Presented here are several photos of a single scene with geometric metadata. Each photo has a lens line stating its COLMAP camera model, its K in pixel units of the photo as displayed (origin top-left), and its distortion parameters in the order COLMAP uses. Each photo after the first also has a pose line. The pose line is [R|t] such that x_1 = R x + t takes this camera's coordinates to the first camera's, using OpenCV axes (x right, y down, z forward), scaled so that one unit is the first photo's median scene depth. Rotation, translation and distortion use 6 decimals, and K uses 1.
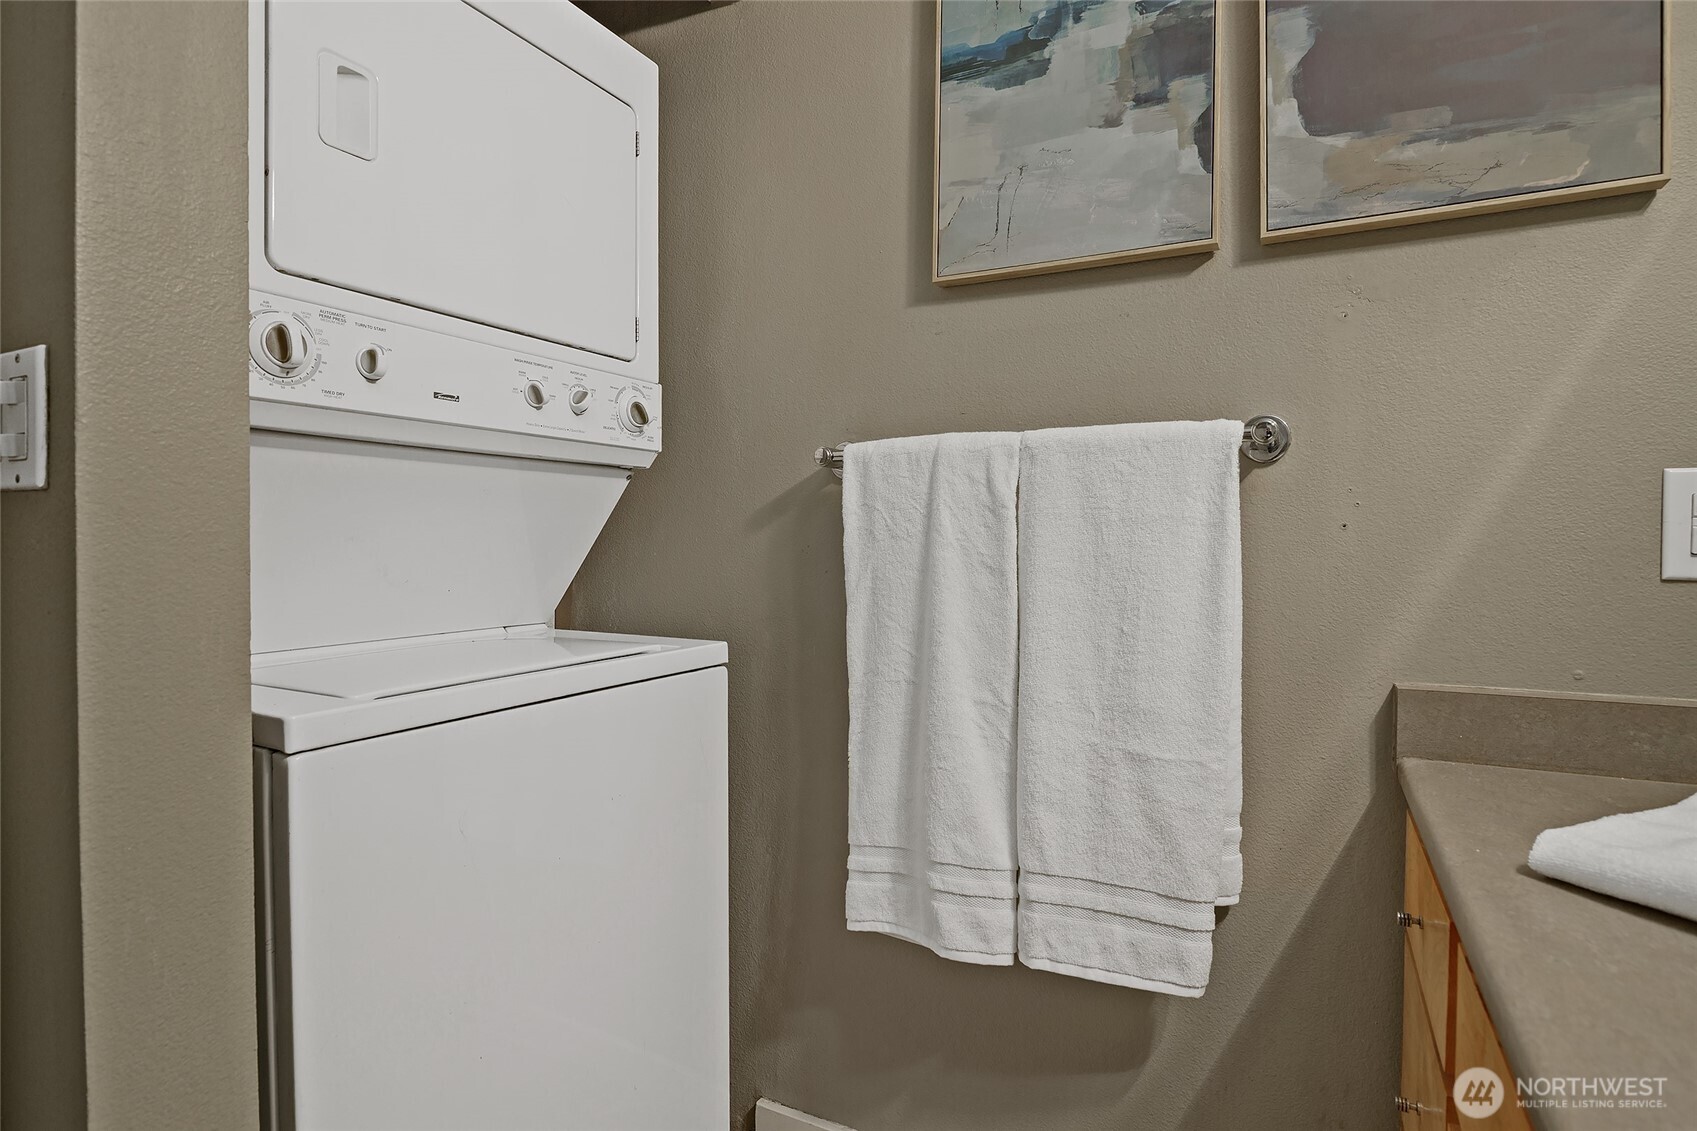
lens RADIAL K [[842.5, 0, 853.6], [0, 842.5, 556.6], [0, 0, 1]] dist [-0.017575, 0.002155]
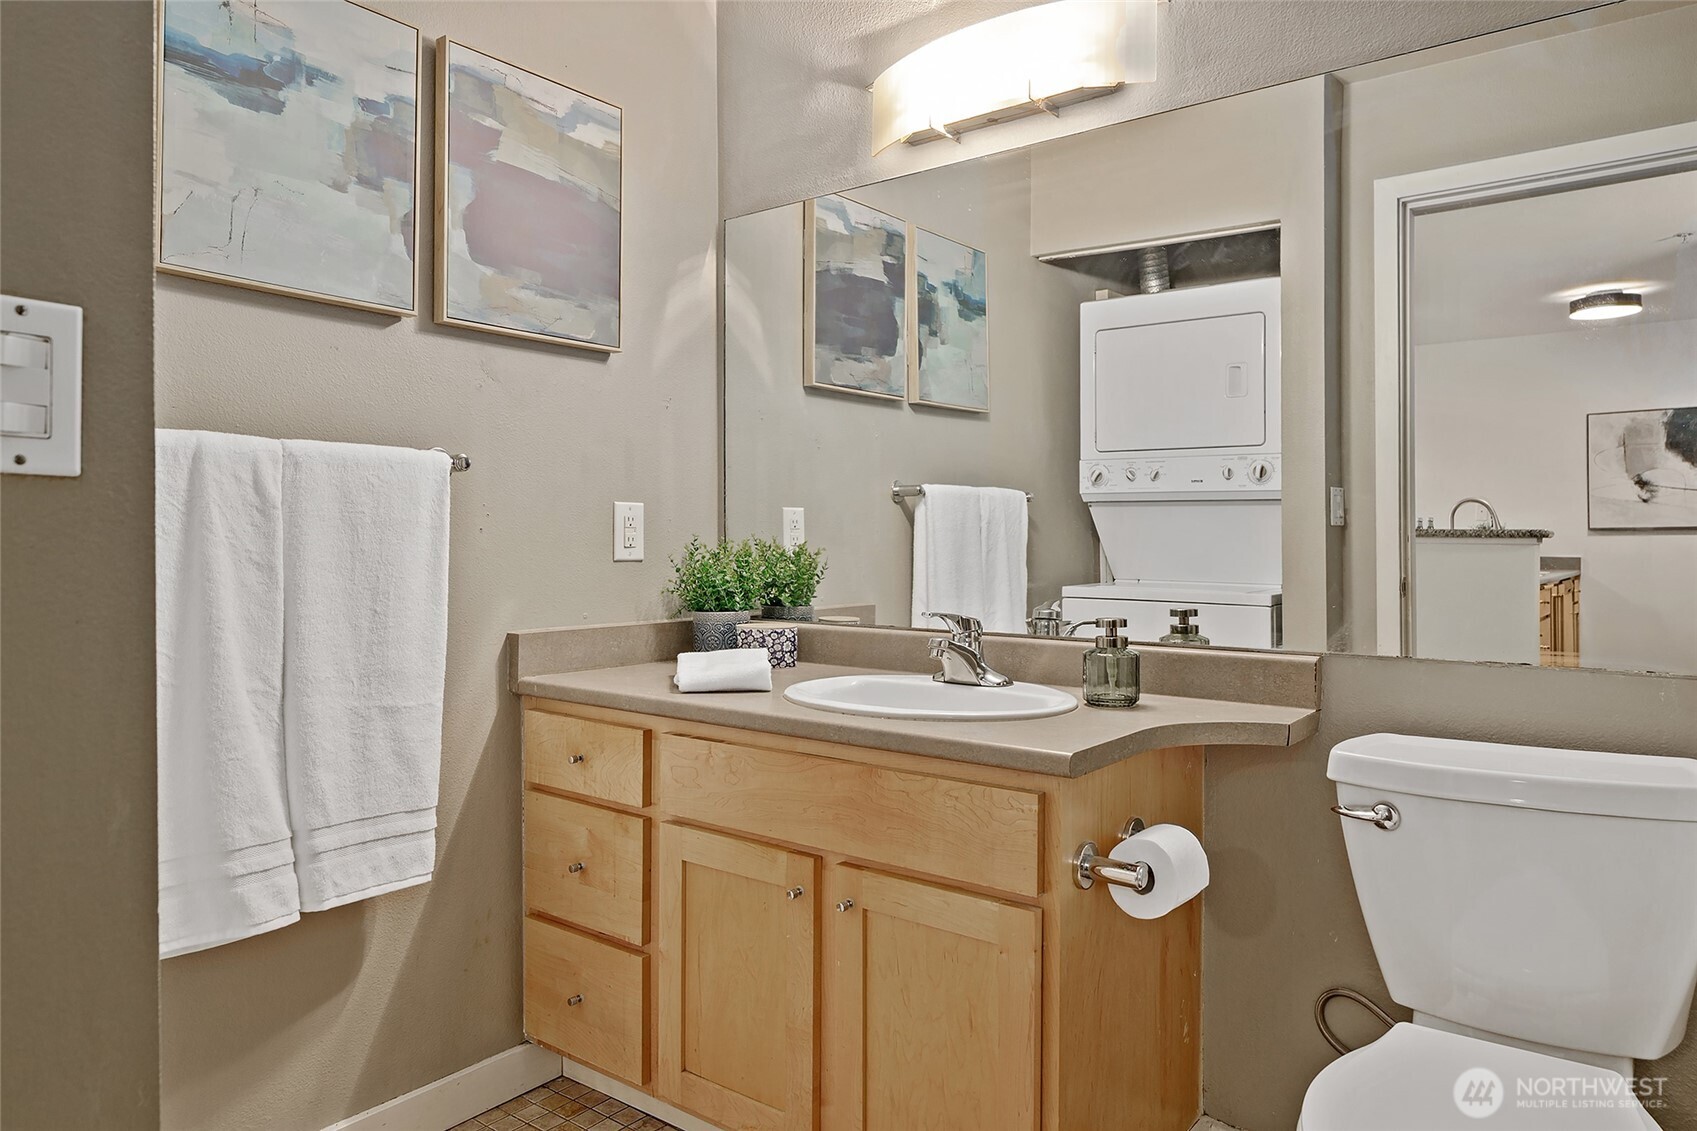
lens RADIAL K [[1073.9, 0, 852.5], [0, 1073.9, 557.7], [0, 0, 1]] dist [-0.003586, -0.002091]
pose [[0.195715, -0.013615, 0.980566, -1.064605], [0.014438, 0.999835, 0.011000, 0.001102], [-0.980554, 0.012005, 0.195880, -0.006270]]
